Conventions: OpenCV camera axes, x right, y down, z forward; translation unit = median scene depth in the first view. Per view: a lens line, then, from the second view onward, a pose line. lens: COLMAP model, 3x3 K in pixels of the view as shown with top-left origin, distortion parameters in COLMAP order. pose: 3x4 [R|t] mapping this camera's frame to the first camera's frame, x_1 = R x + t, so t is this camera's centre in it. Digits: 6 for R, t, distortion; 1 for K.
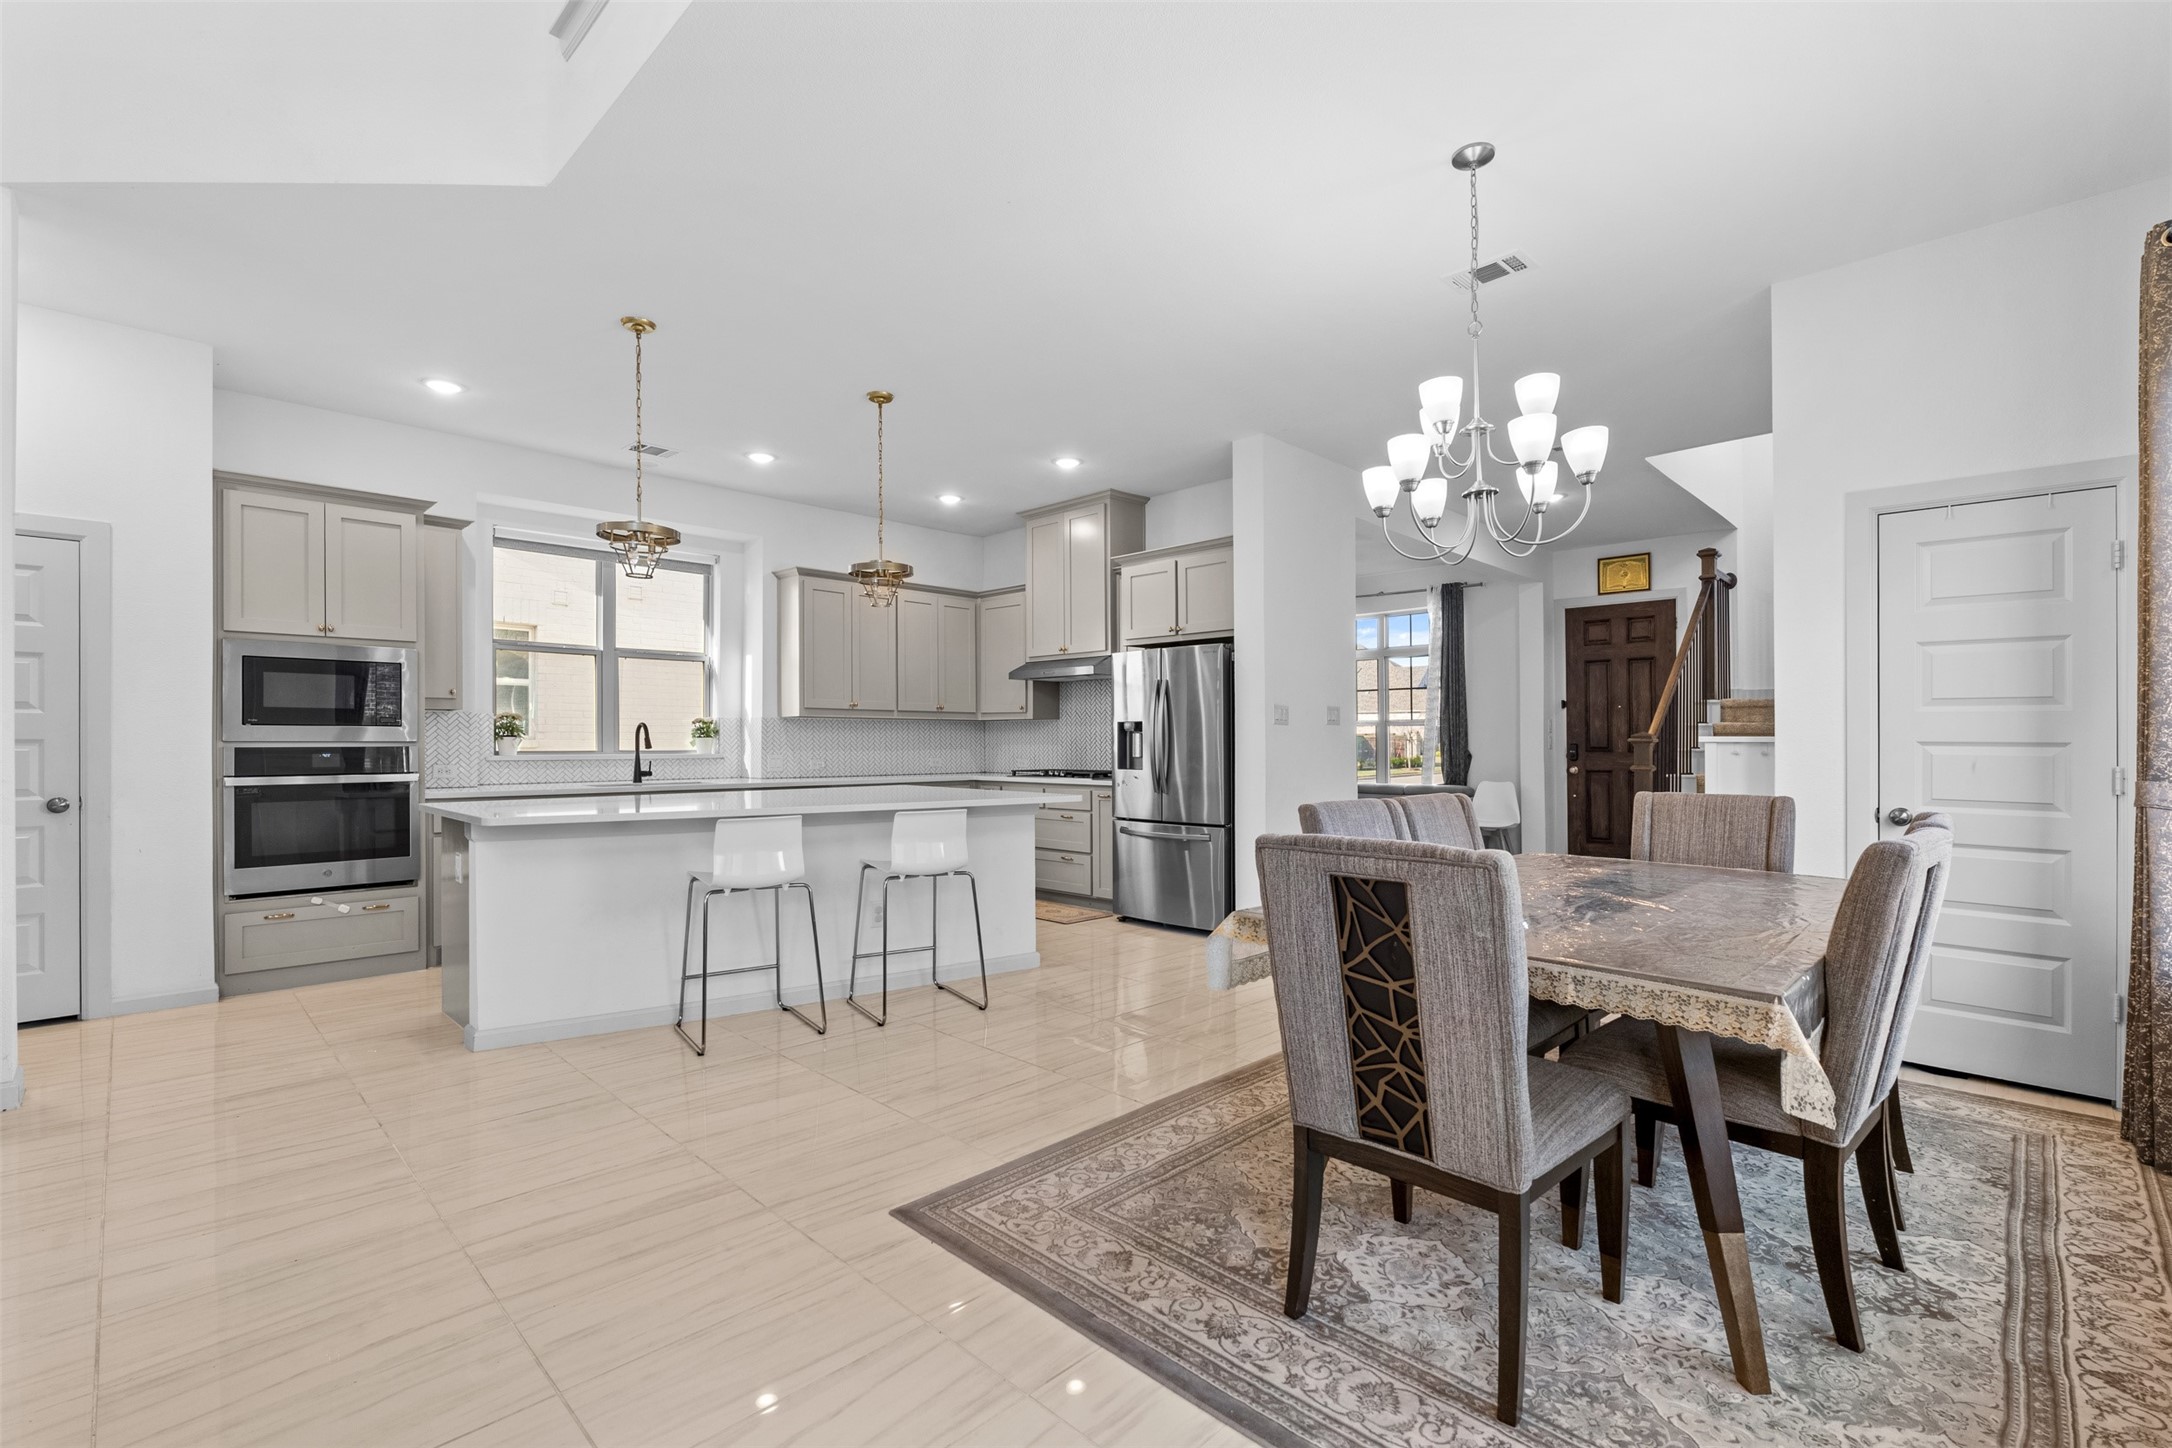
lens RADIAL K [[962.2, 0, 1078.9], [0, 962.2, 715.9], [0, 0, 1]] dist [-0.003818, 0.000262]
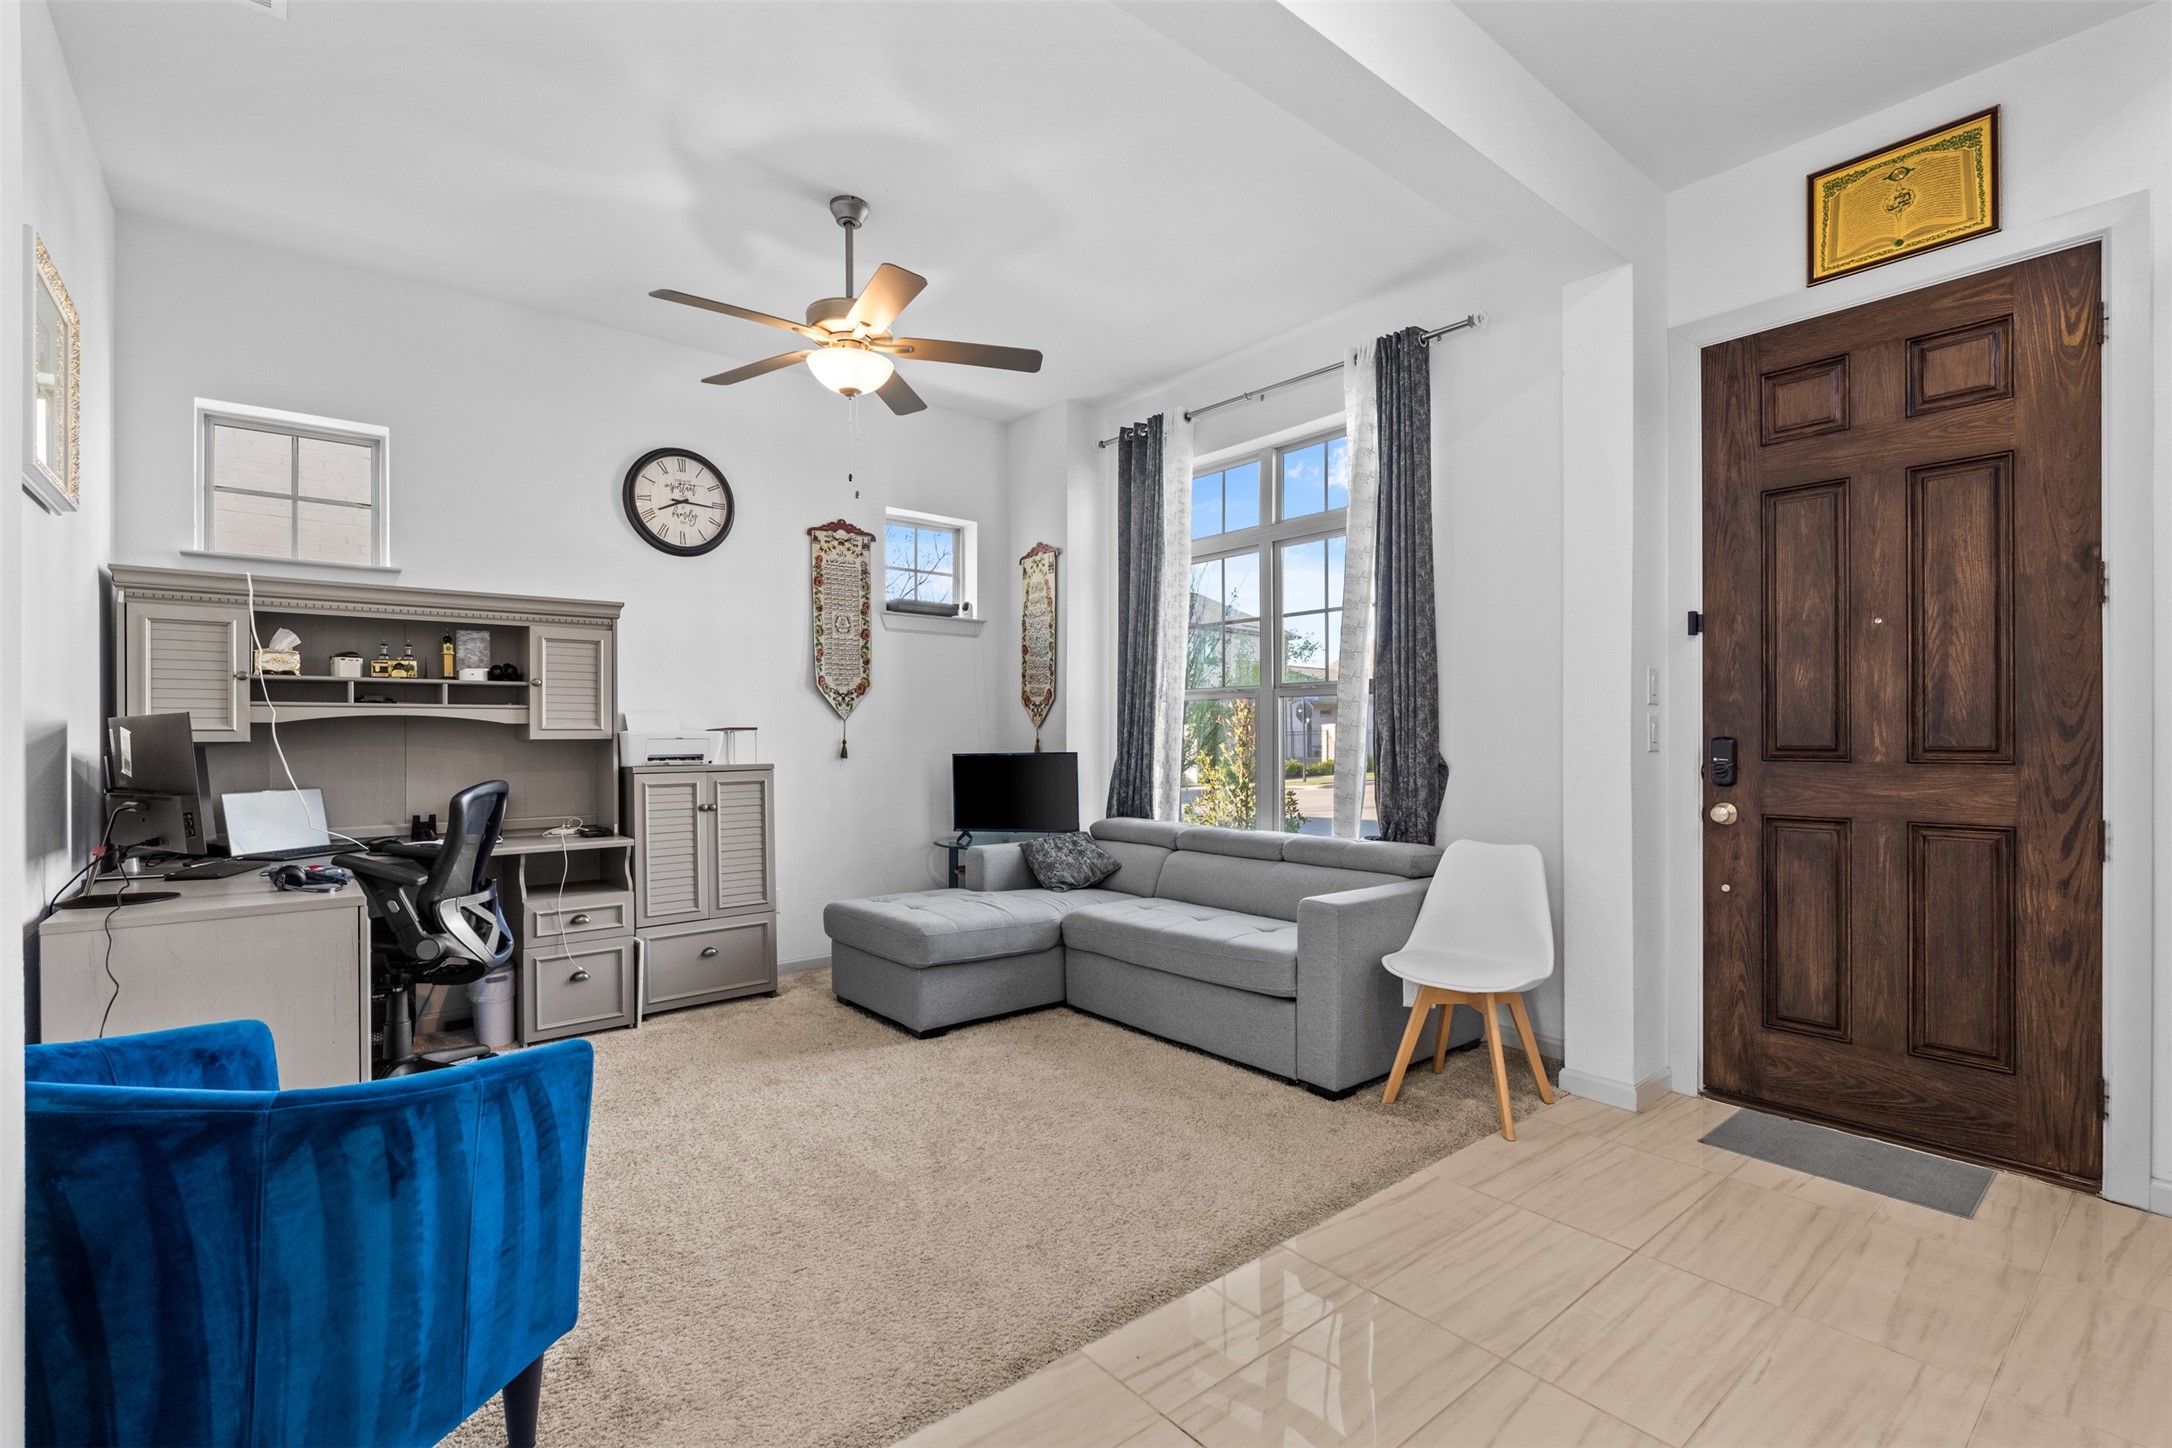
lens RADIAL K [[975.5, 0, 1086.0], [0, 975.5, 724.0], [0, 0, 1]] dist [0.000061, 0.000186]
pose [[0.995758, 0.003262, -0.091951, 0.505984], [-0.002450, 0.999957, 0.008942, 0.034264], [0.091976, -0.008679, 0.995723, 1.000199]]
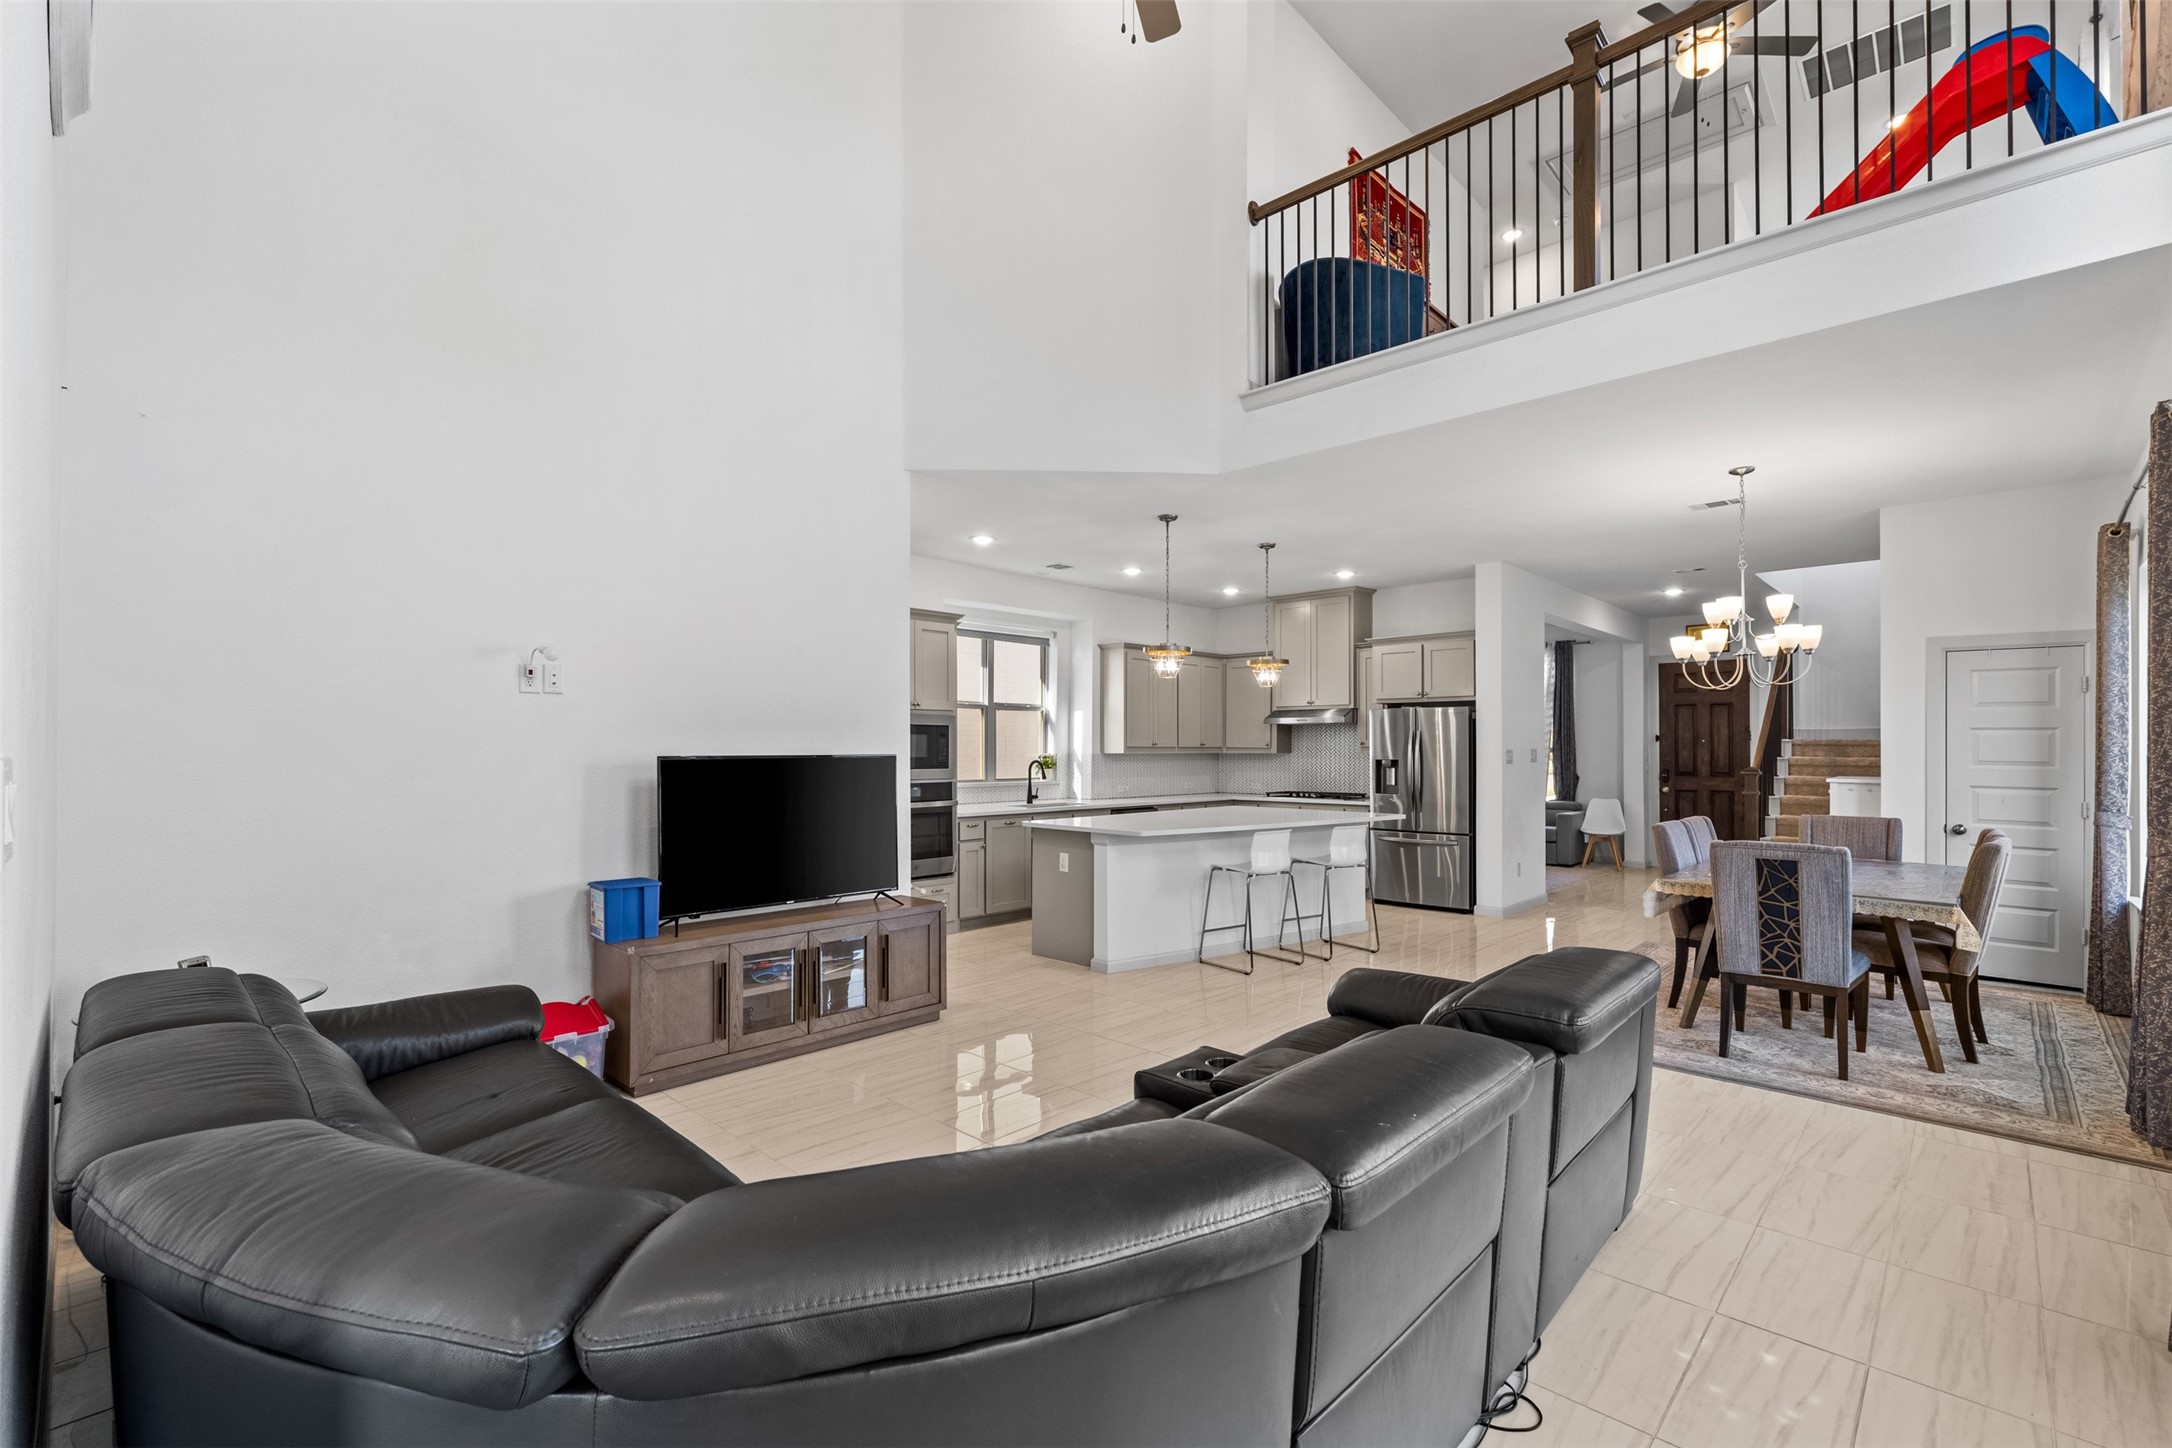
lens RADIAL K [[957.4, 0, 1086.0], [0, 957.4, 724.0], [0, 0, 1]] dist [-0.002463, 0.000259]
pose [[0.999764, 0.001092, 0.021712, -0.453323], [-0.001132, 0.999998, 0.001842, -0.051971], [-0.021710, -0.001866, 0.999763, -0.411014]]
